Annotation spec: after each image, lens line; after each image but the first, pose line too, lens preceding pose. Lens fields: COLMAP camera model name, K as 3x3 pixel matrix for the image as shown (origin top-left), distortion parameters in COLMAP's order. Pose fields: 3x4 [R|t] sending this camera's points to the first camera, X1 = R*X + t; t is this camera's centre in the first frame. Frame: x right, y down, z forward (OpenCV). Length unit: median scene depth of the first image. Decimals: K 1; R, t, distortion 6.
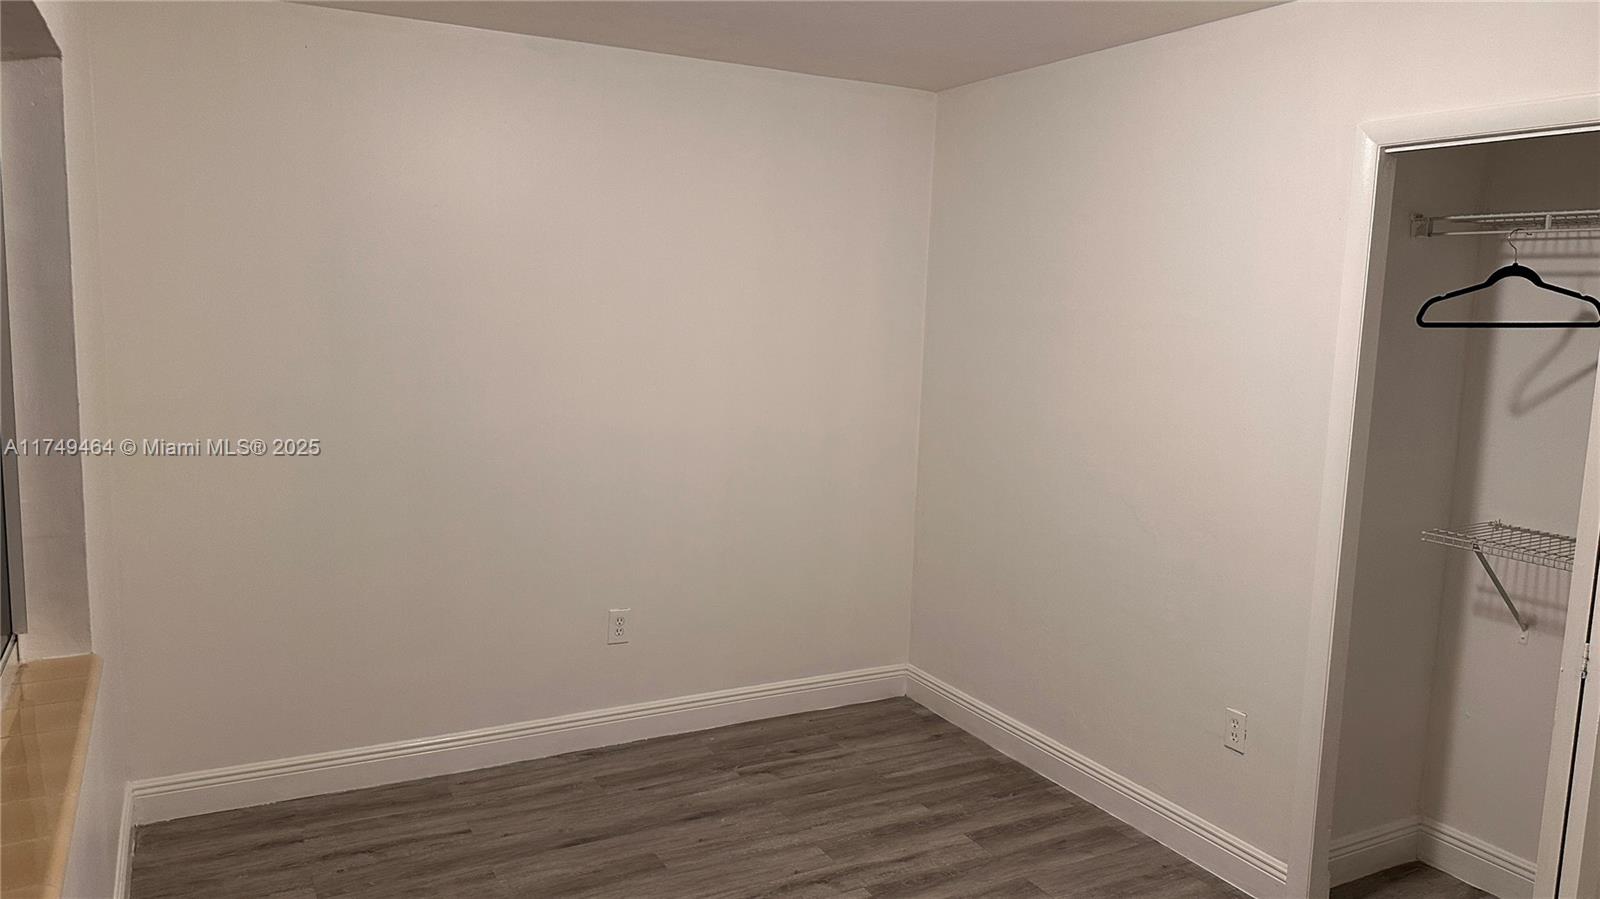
lens RADIAL K [[1133.9, 0, 800.0], [0, 1133.9, 449.5], [0, 0, 1]] dist [0.061325, -0.072643]
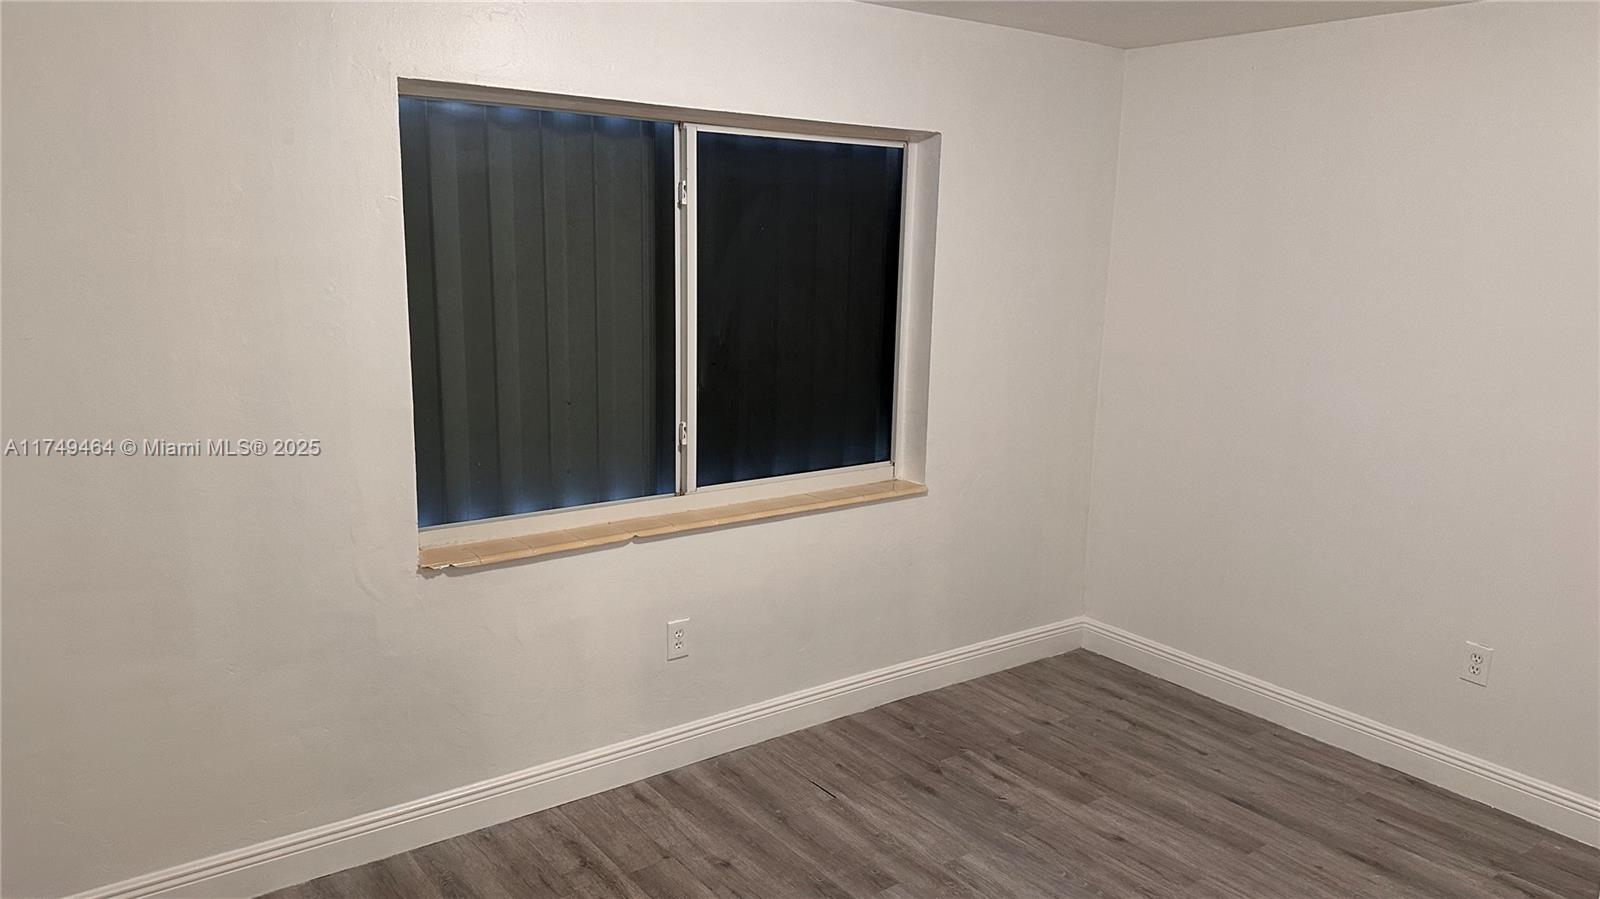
lens RADIAL K [[1133.9, 0, 800.0], [0, 1133.9, 449.5], [0, 0, 1]] dist [0.061325, -0.072643]
pose [[0.143215, 0.161451, -0.976434, 0.687825], [-0.153773, 0.978252, 0.139198, -0.055692], [0.977672, 0.130214, 0.164927, 0.369851]]
